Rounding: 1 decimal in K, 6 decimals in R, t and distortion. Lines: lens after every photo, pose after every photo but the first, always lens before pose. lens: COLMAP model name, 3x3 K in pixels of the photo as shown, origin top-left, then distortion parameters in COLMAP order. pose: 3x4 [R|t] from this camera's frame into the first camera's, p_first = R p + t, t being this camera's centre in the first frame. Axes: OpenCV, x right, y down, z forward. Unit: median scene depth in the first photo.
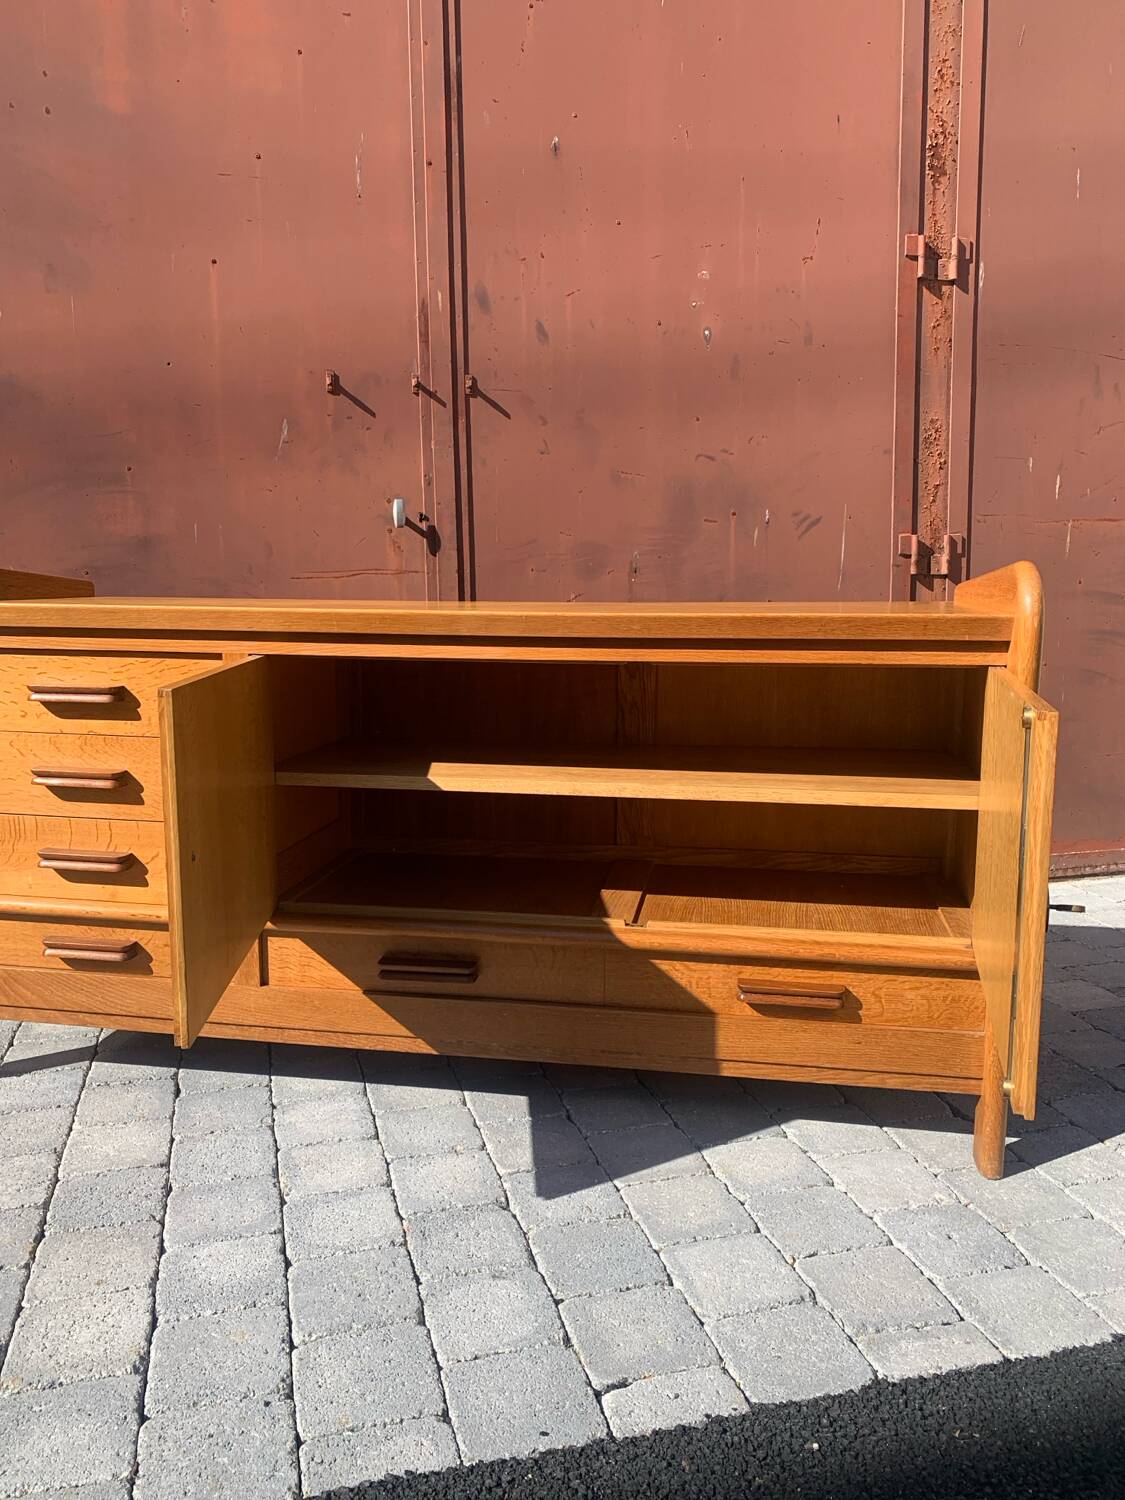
lens RADIAL K [[1149.0, 0, 555.1], [0, 1149.0, 739.6], [0, 0, 1]] dist [0.028452, -0.024678]
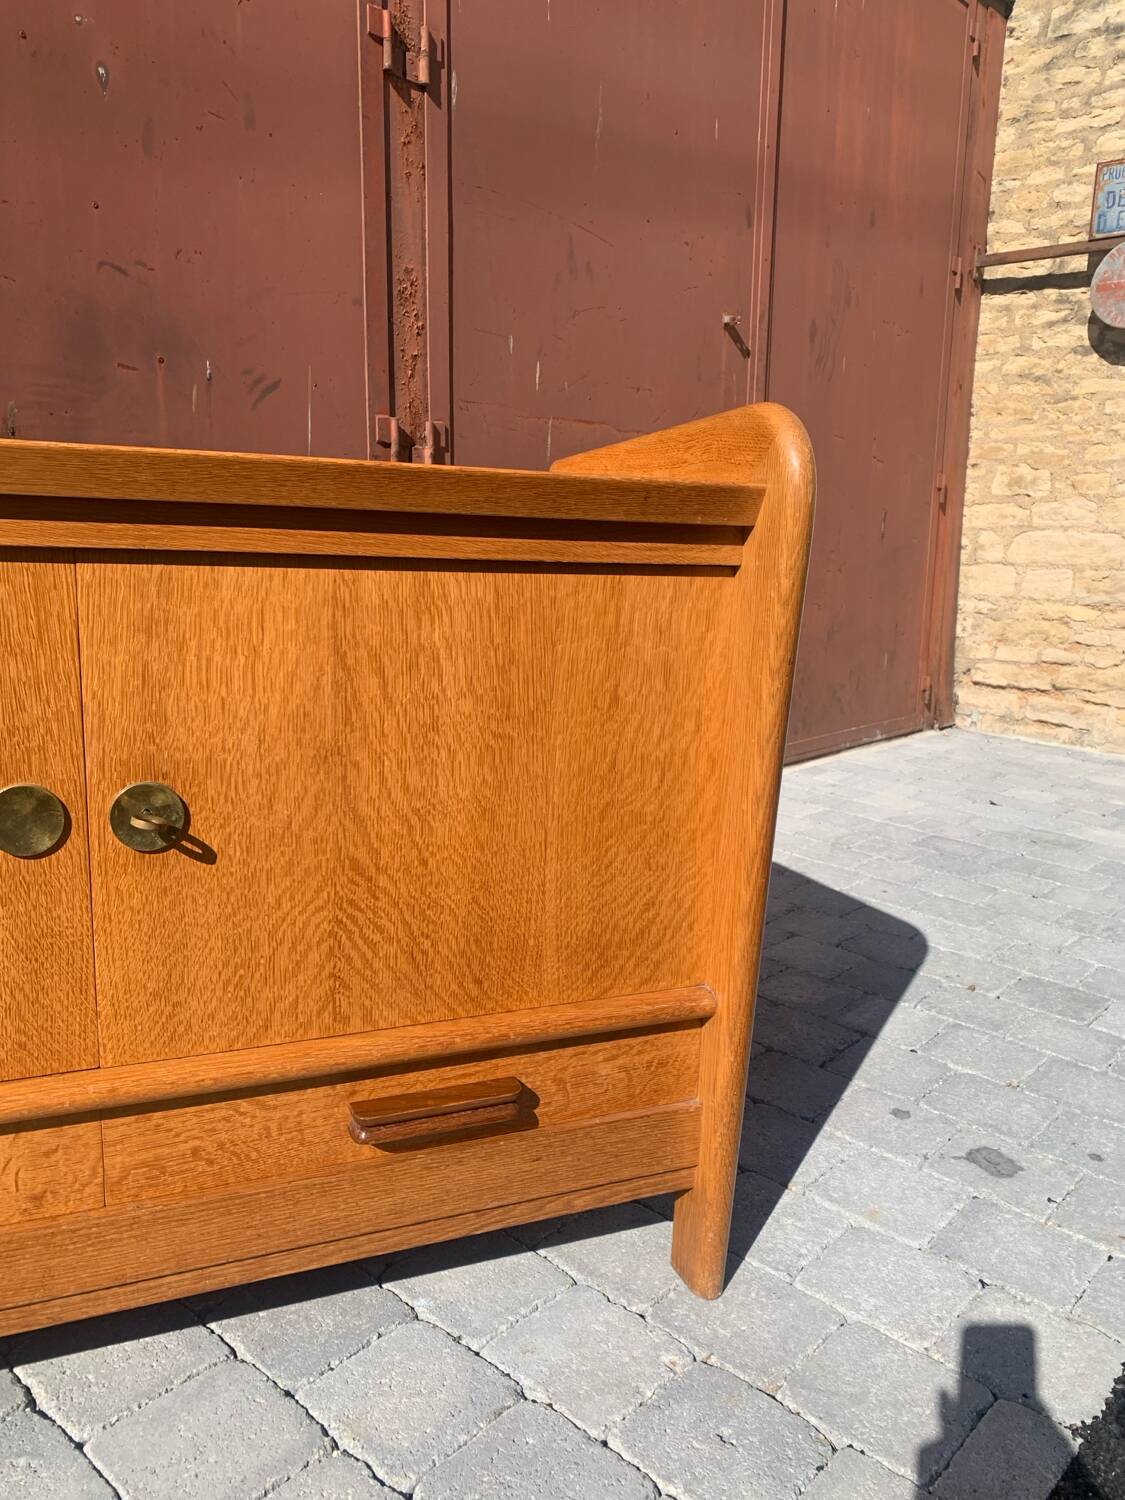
lens RADIAL K [[1149.0, 0, 562.9], [0, 1149.0, 761.5], [0, 0, 1]] dist [0.028452, -0.024678]
pose [[0.840782, -0.079958, 0.535436, -0.035614], [0.040572, 0.995558, 0.084959, -0.008124], [-0.539851, -0.049708, 0.840292, 0.321362]]
